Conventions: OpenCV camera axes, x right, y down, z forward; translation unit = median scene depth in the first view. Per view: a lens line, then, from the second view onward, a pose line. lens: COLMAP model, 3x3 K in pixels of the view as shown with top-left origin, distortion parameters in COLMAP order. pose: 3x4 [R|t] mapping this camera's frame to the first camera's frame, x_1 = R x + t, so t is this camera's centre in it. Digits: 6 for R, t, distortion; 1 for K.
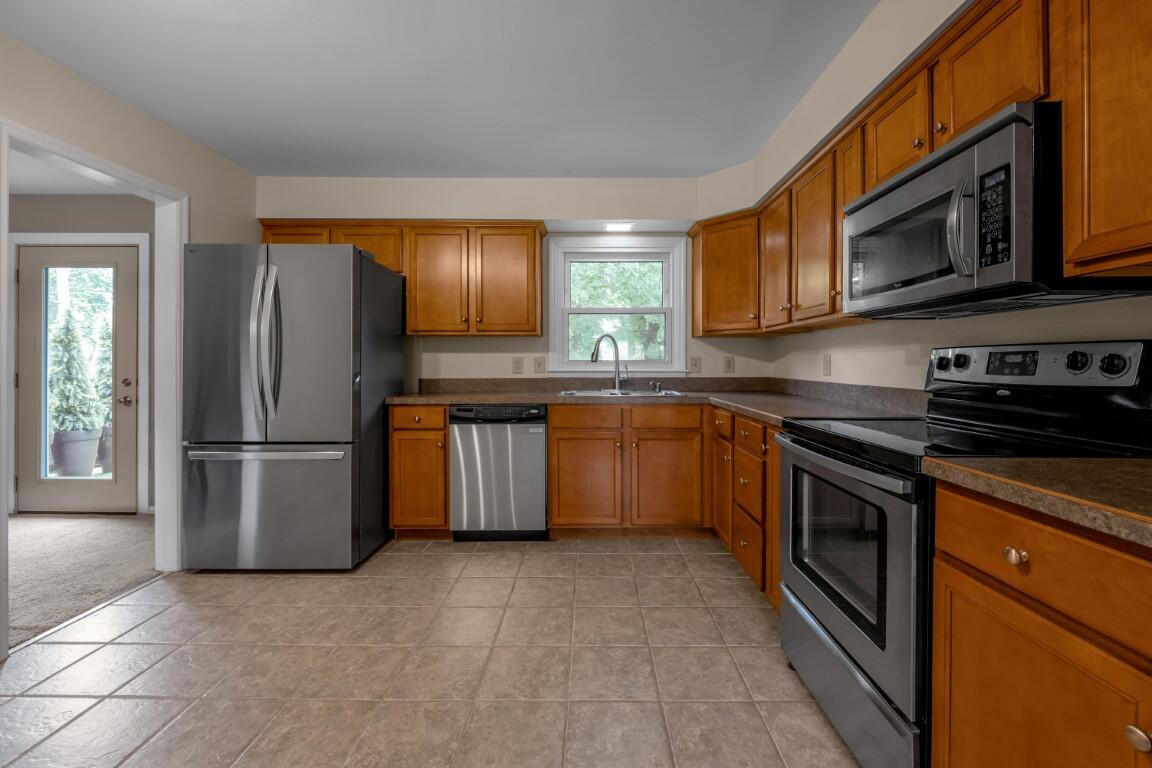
lens RADIAL K [[470.8, 0, 582.5], [0, 470.8, 373.4], [0, 0, 1]] dist [0.000303, -0.000449]
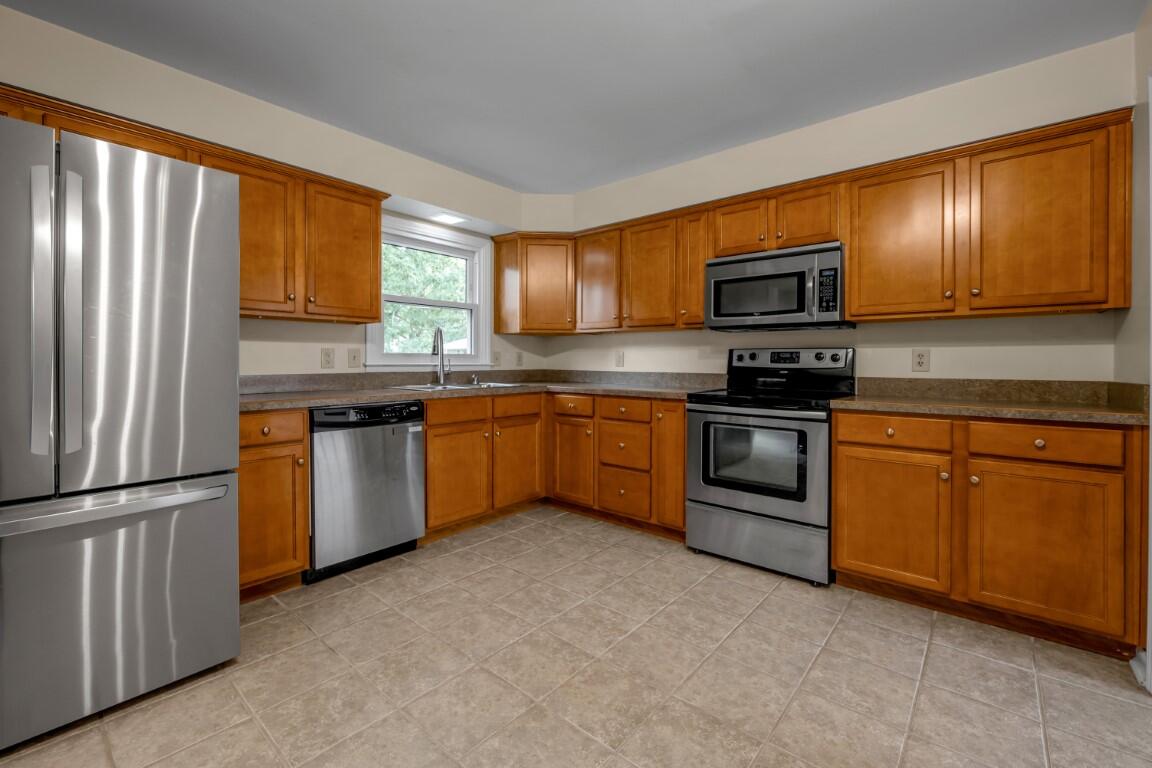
lens RADIAL K [[470.8, 0, 585.5], [0, 470.8, 372.7], [0, 0, 1]] dist [0.000303, -0.000449]
pose [[0.656172, -0.014943, 0.754464, -0.591082], [0.011387, 0.999886, 0.009901, 0.006757], [-0.754526, 0.002094, 0.656267, 0.160490]]
